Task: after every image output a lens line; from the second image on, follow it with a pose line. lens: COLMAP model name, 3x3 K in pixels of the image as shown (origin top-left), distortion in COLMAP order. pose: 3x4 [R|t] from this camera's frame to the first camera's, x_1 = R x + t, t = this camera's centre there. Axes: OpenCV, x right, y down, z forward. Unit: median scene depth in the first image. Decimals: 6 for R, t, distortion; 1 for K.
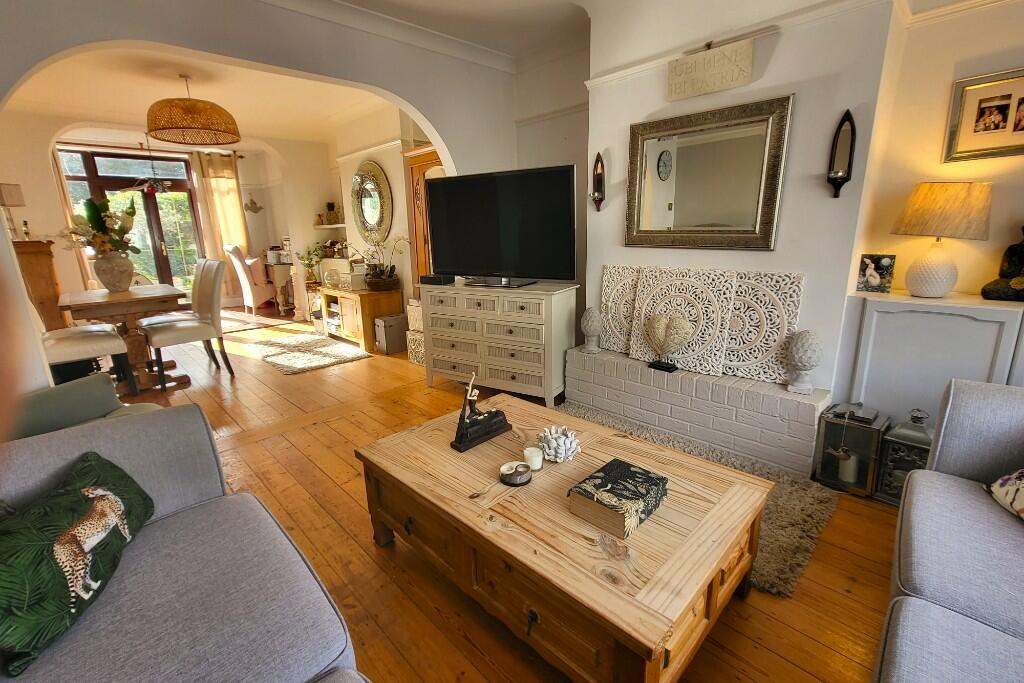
lens RADIAL K [[452.9, 0, 504.7], [0, 452.9, 337.1], [0, 0, 1]] dist [0.001386, 0.001672]
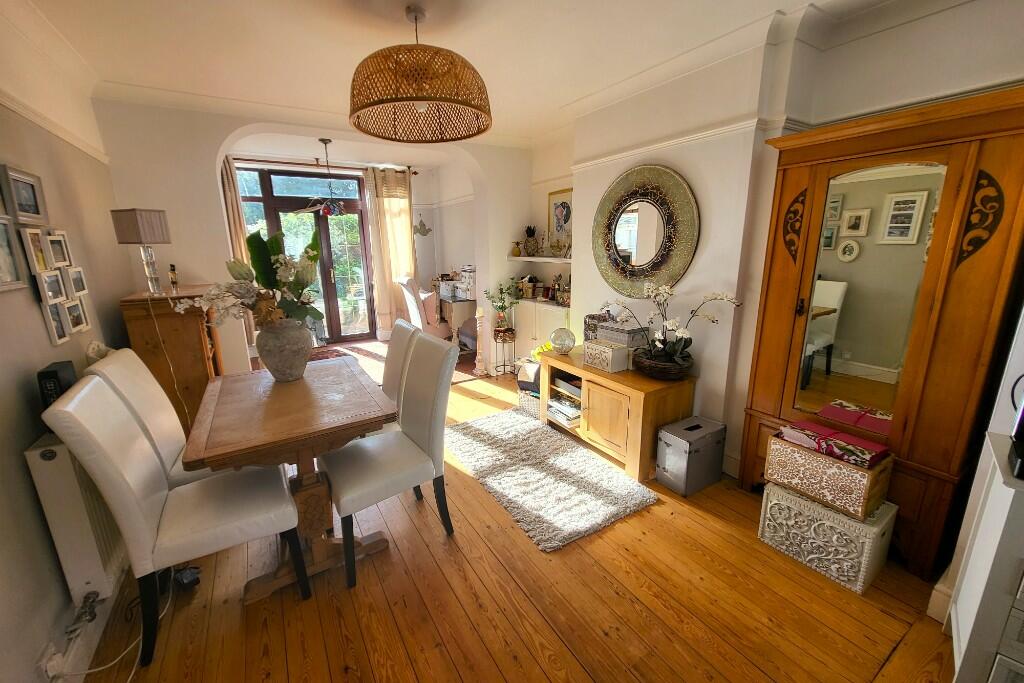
lens RADIAL K [[407.0, 0, 503.4], [0, 407.0, 336.3], [0, 0, 1]] dist [0.015917, -0.000737]
pose [[0.976719, 0.055605, -0.207191, -0.265958], [-0.056482, 0.998402, 0.001685, -0.105353], [0.206953, 0.010057, 0.978299, 0.301986]]
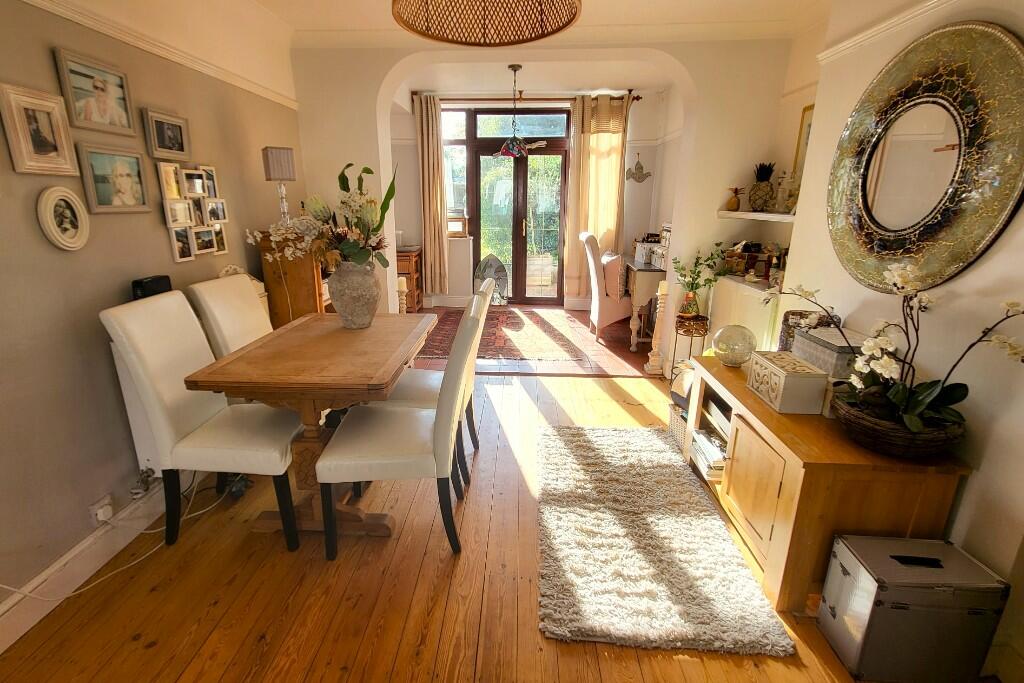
lens RADIAL K [[482.7, 0, 491.3], [0, 482.7, 335.6], [0, 0, 1]] dist [0.014116, -0.002439]
pose [[0.682065, 0.227619, -0.694966, -0.171011], [-0.192337, 0.972704, 0.129819, -0.122139], [0.705545, 0.045123, 0.707227, 0.405509]]
